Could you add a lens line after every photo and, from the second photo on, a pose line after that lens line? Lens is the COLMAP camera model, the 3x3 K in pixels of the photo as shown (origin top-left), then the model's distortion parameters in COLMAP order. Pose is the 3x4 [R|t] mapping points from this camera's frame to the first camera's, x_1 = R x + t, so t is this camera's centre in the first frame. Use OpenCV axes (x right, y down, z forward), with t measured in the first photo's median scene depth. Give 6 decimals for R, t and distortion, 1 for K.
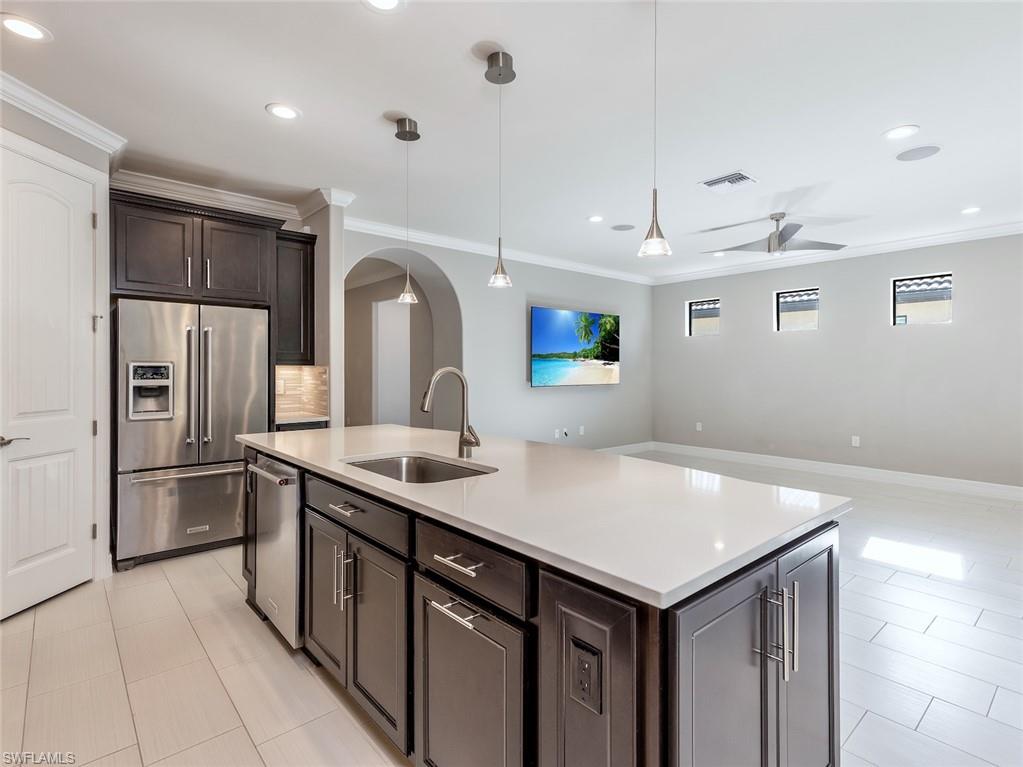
lens RADIAL K [[513.5, 0, 503.3], [0, 513.5, 366.4], [0, 0, 1]] dist [0.000091, -0.001193]
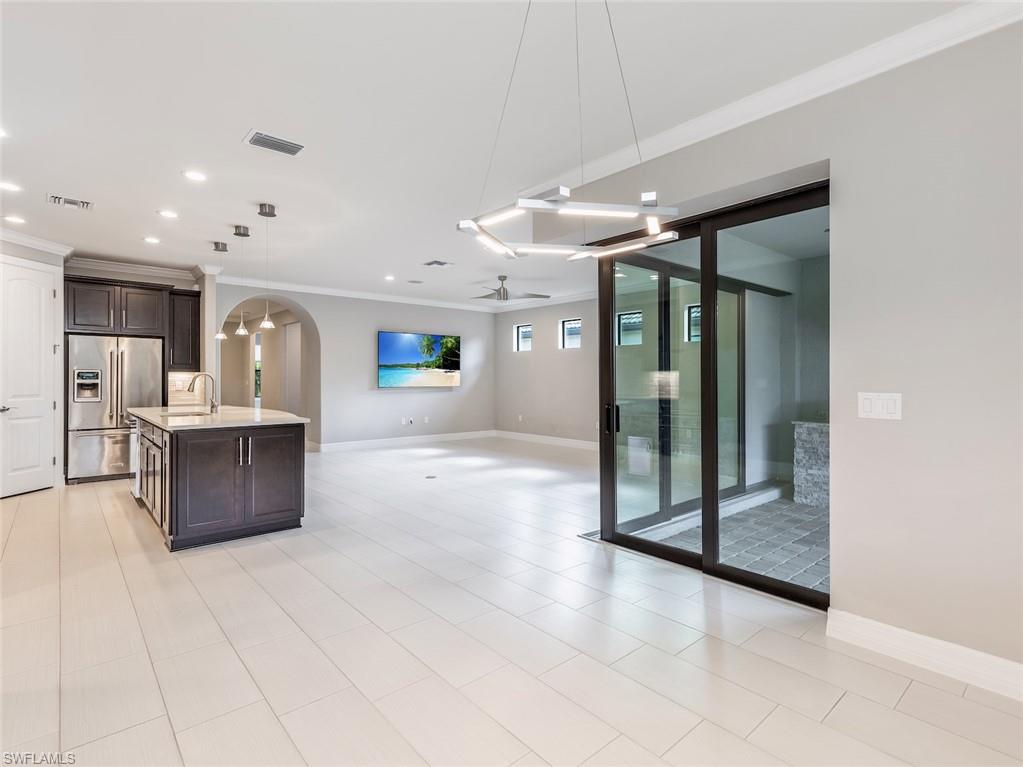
lens RADIAL K [[513.5, 0, 514.7], [0, 513.5, 375.2], [0, 0, 1]] dist [0.000091, -0.001193]
pose [[0.999948, 0.002362, 0.009952, 0.619347], [-0.002375, 0.999996, 0.001282, 0.003494], [-0.009949, -0.001305, 0.999950, -0.636202]]
